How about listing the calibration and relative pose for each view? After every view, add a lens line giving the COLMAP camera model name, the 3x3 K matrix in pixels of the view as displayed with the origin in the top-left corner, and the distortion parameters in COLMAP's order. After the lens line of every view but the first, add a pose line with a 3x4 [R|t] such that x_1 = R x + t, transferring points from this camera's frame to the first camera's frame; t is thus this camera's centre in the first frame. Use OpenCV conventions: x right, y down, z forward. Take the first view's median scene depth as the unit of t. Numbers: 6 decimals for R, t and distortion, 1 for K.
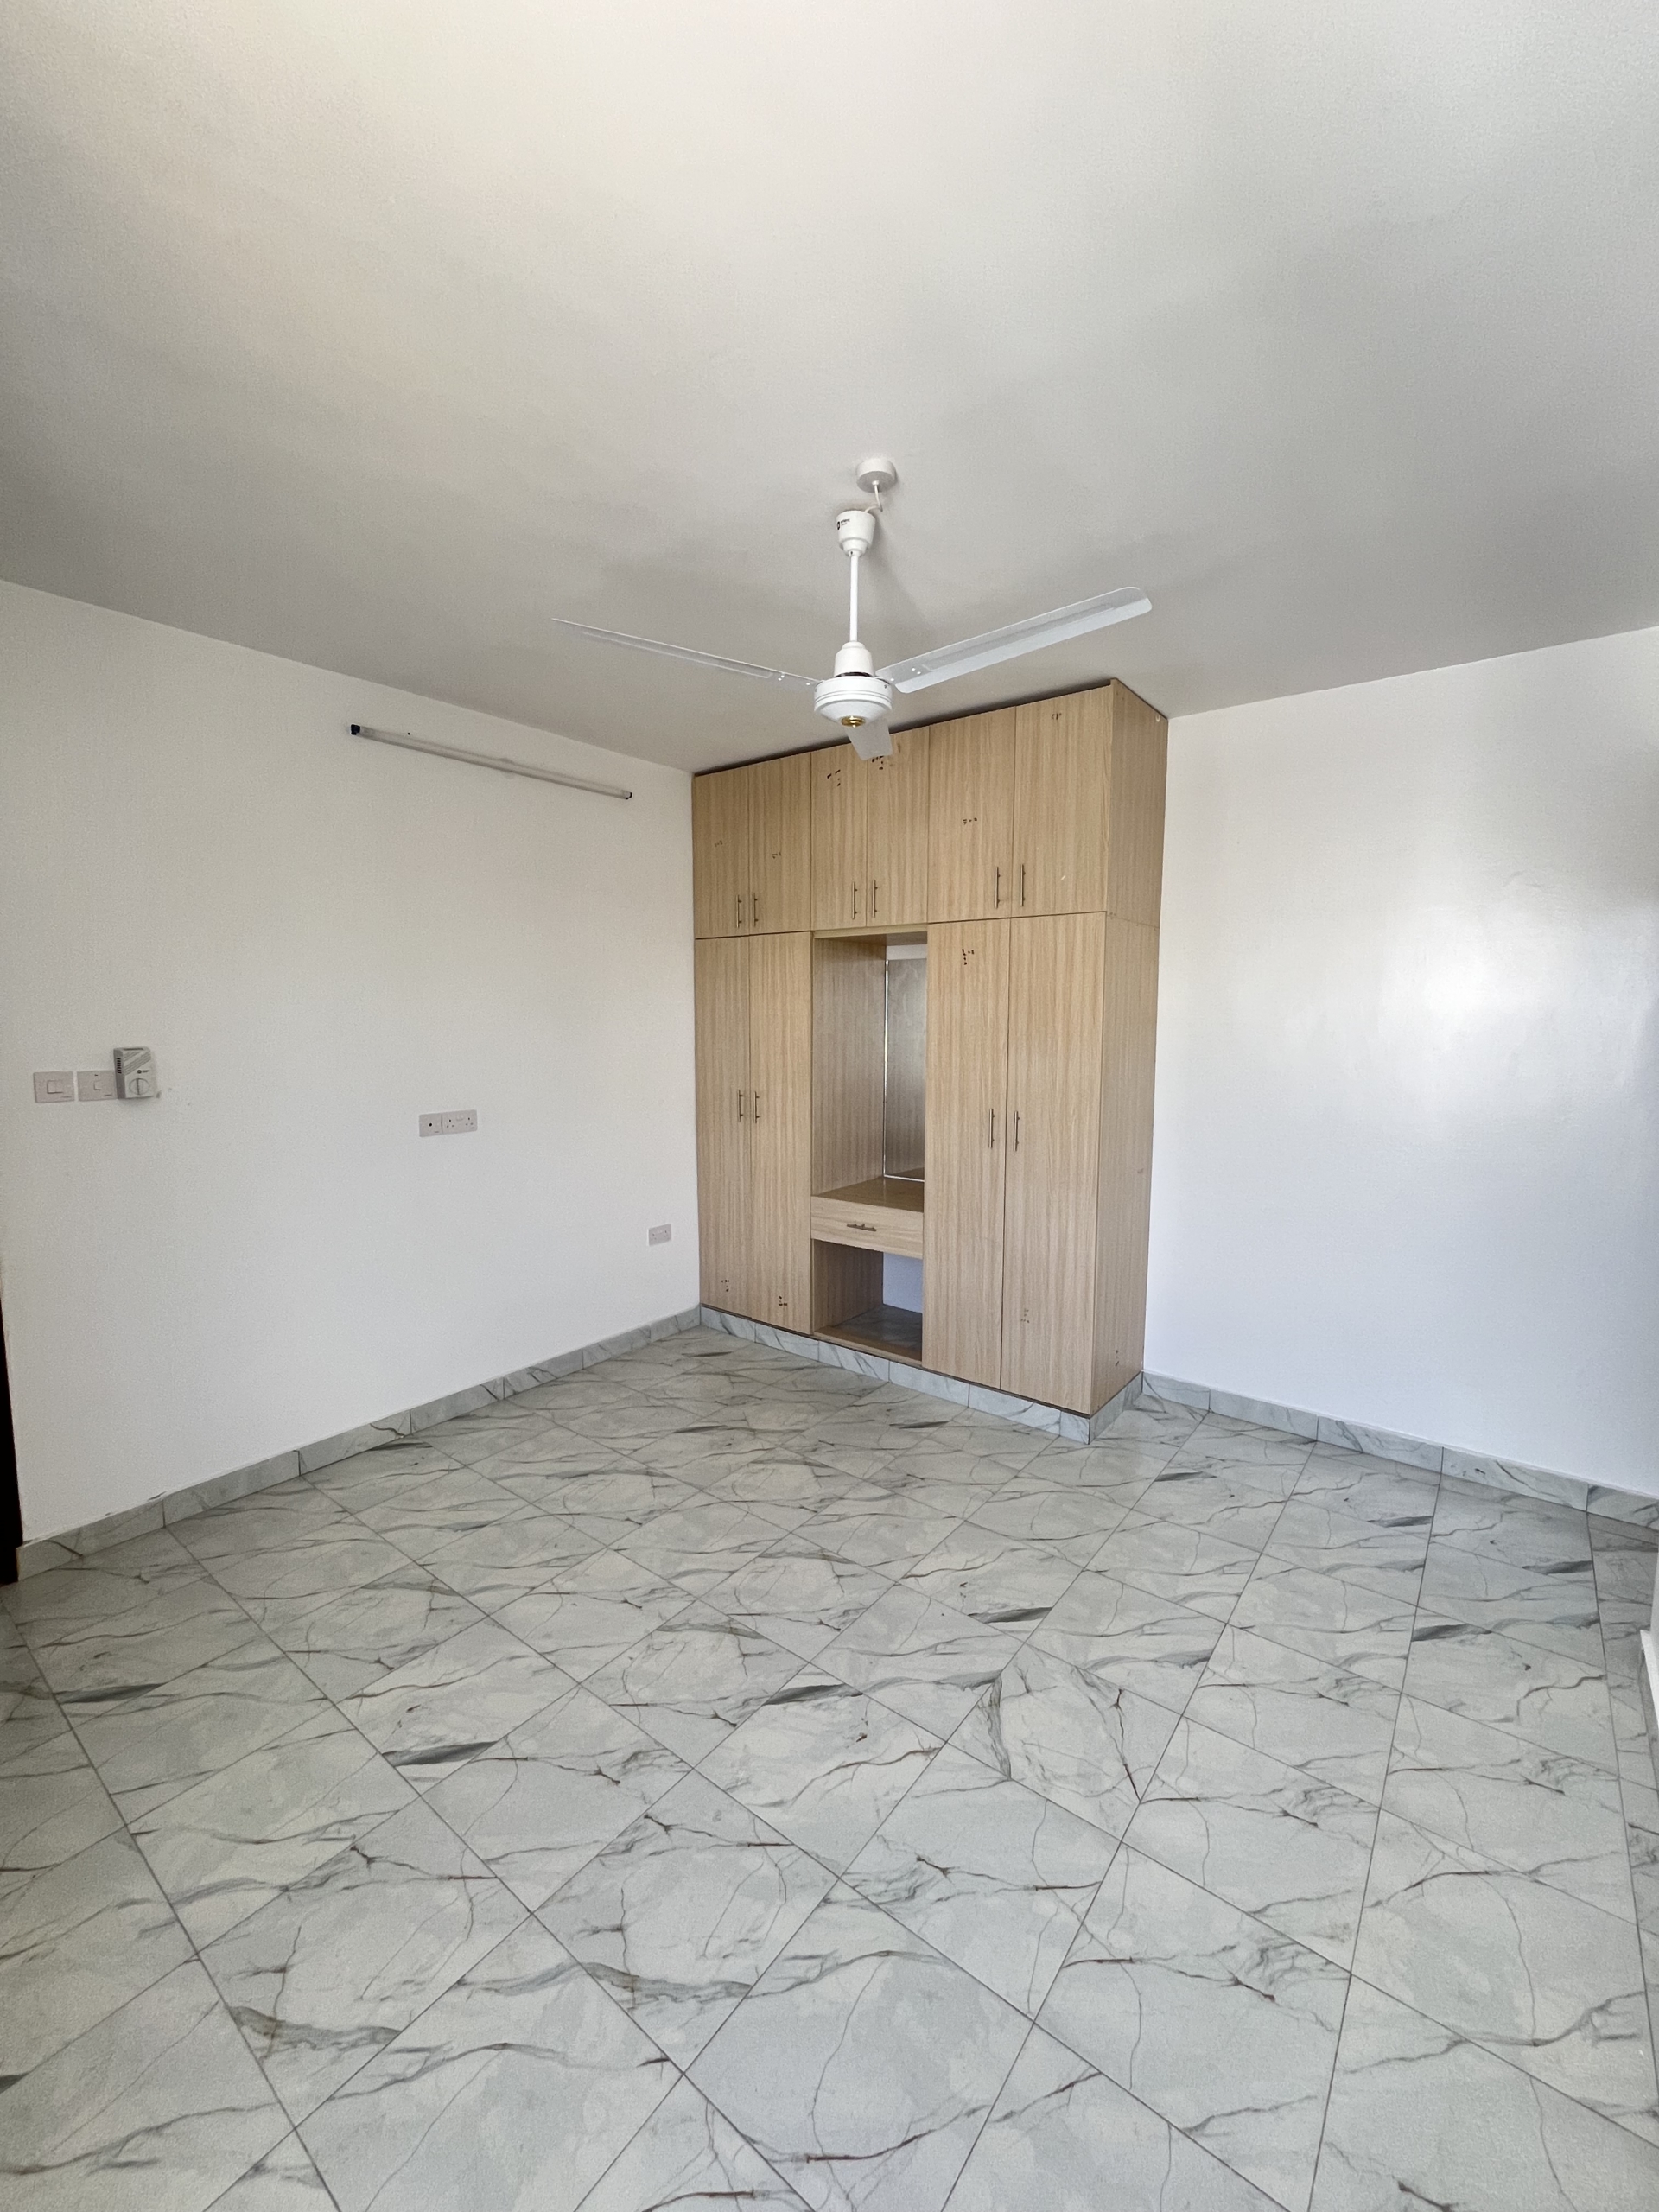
lens RADIAL K [[893.4, 0, 834.1], [0, 893.4, 1102.2], [0, 0, 1]] dist [-0.002826, 0.000464]
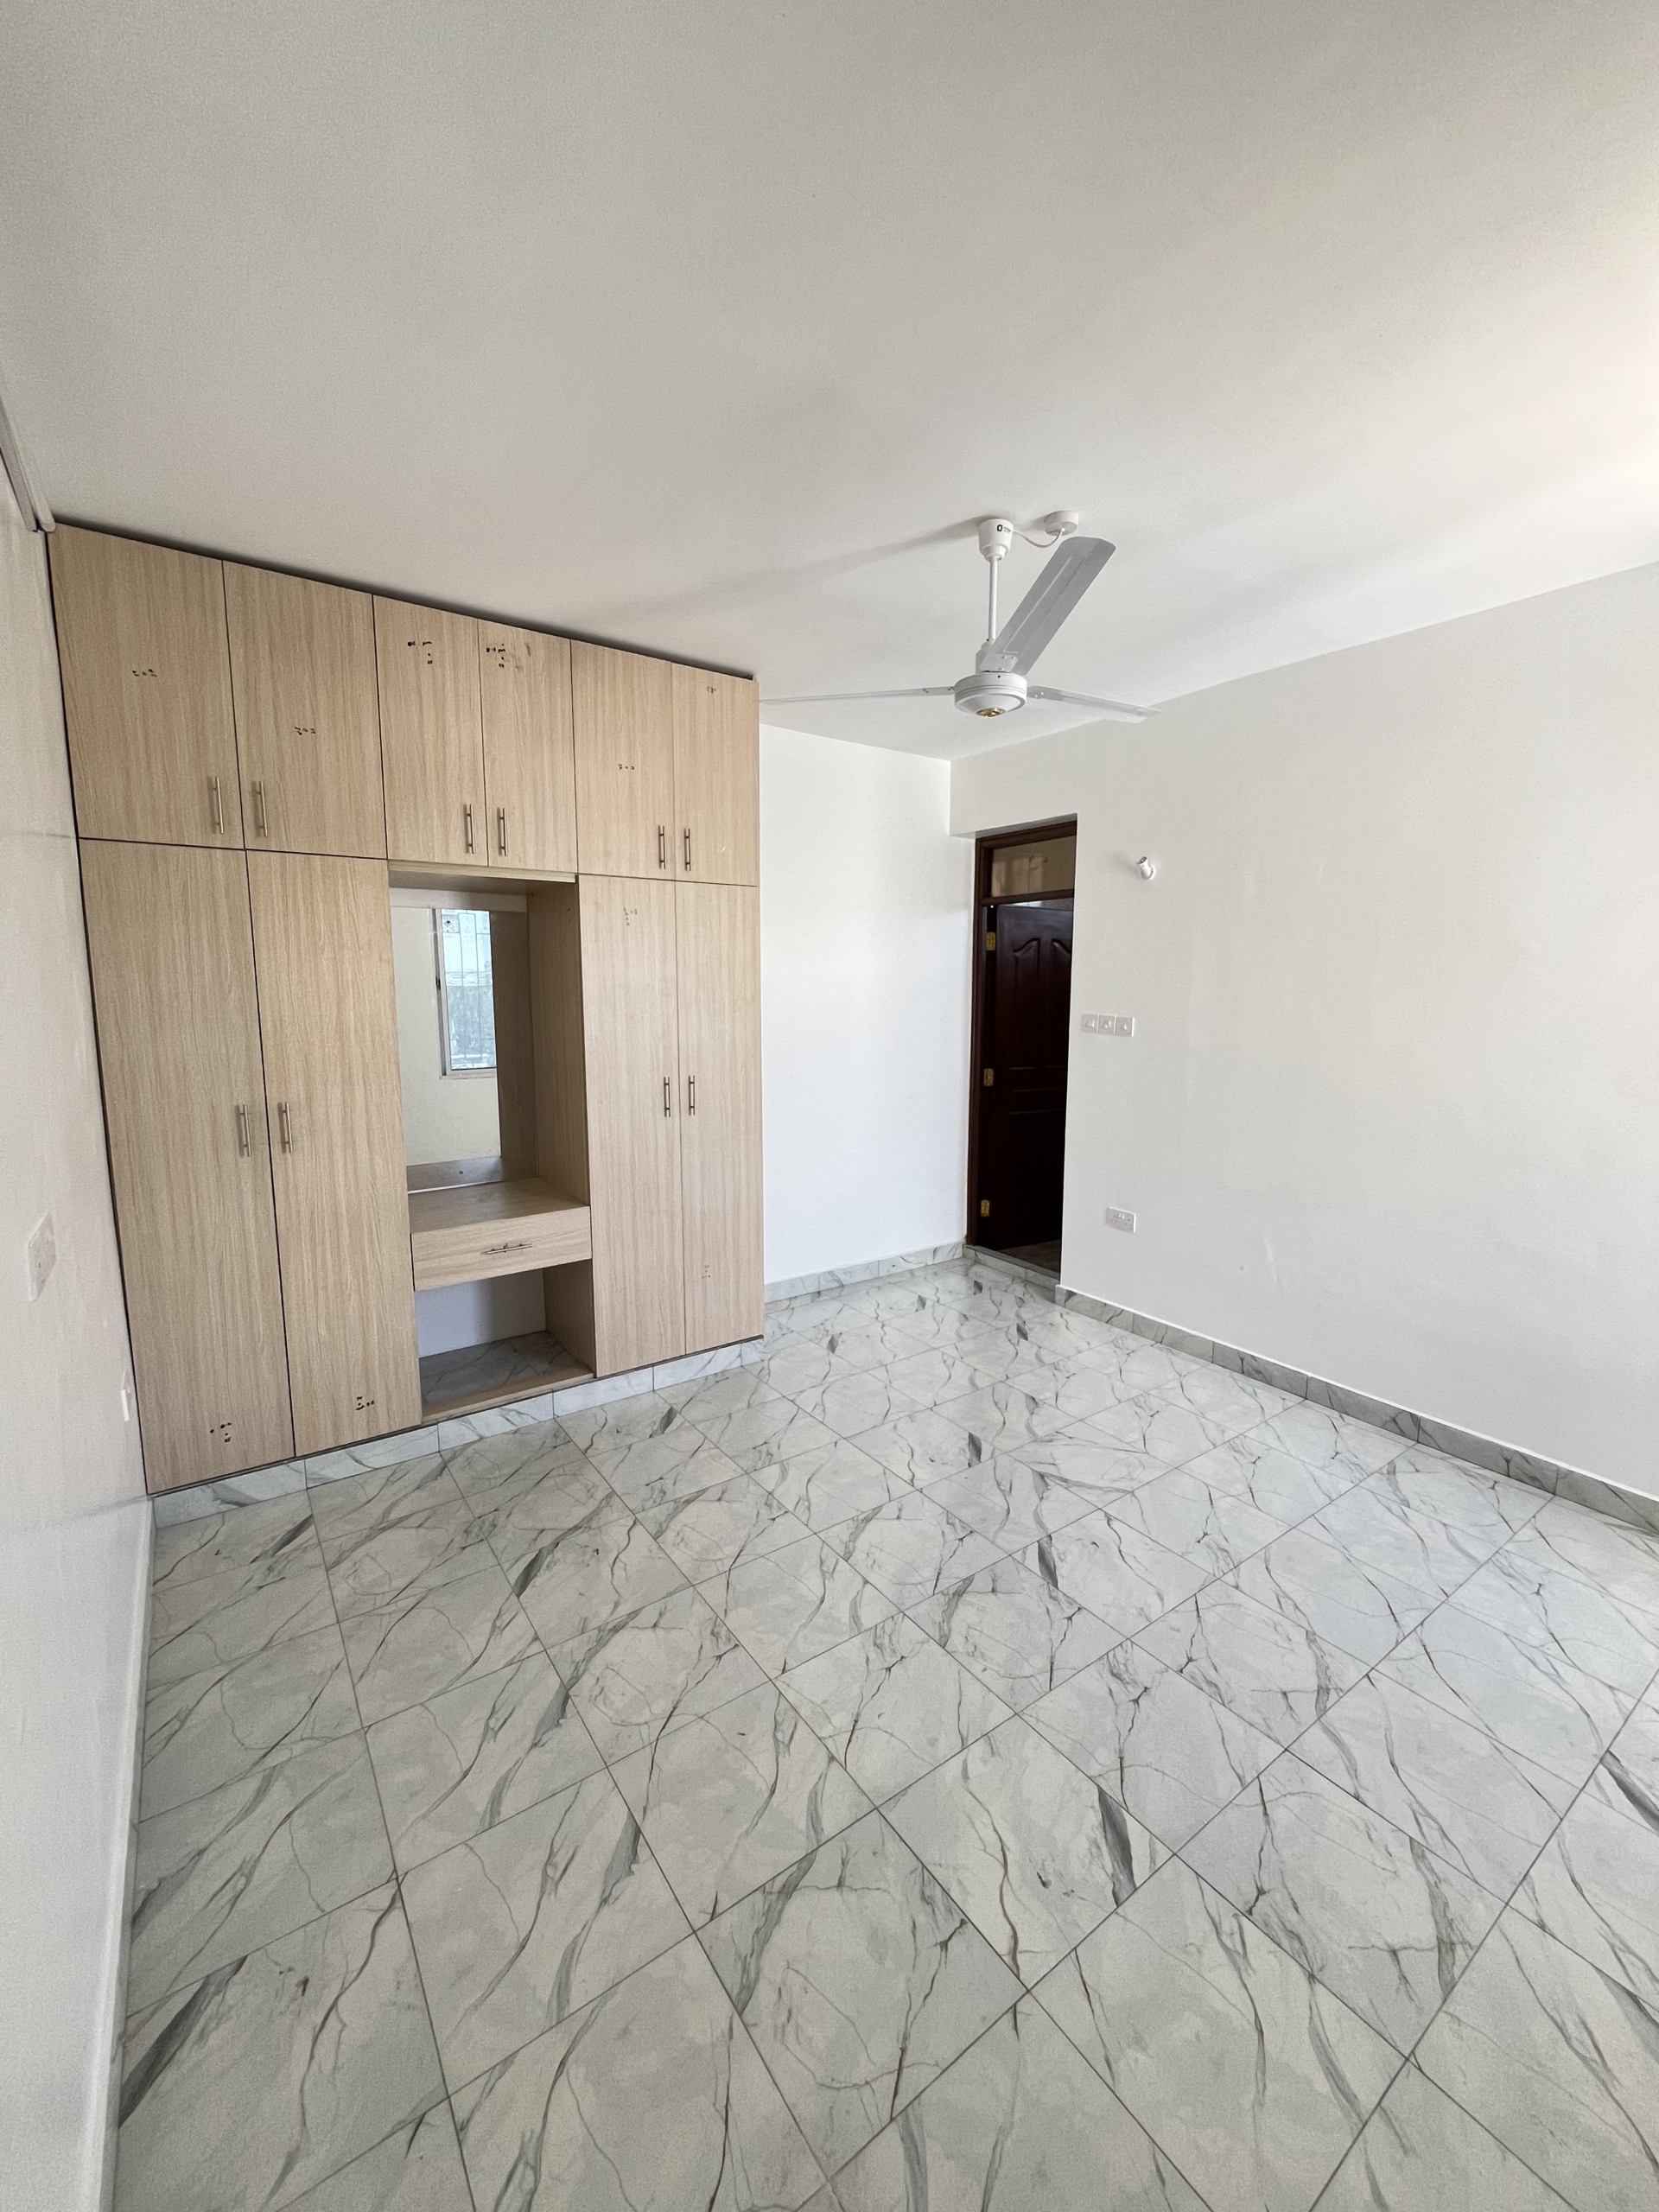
lens RADIAL K [[893.4, 0, 834.1], [0, 893.4, 1102.2], [0, 0, 1]] dist [-0.002826, 0.000464]
pose [[0.290426, -0.132653, 0.947658, -0.771417], [0.093641, 0.989531, 0.109816, -0.061056], [-0.952305, 0.056846, 0.299807, 0.594397]]
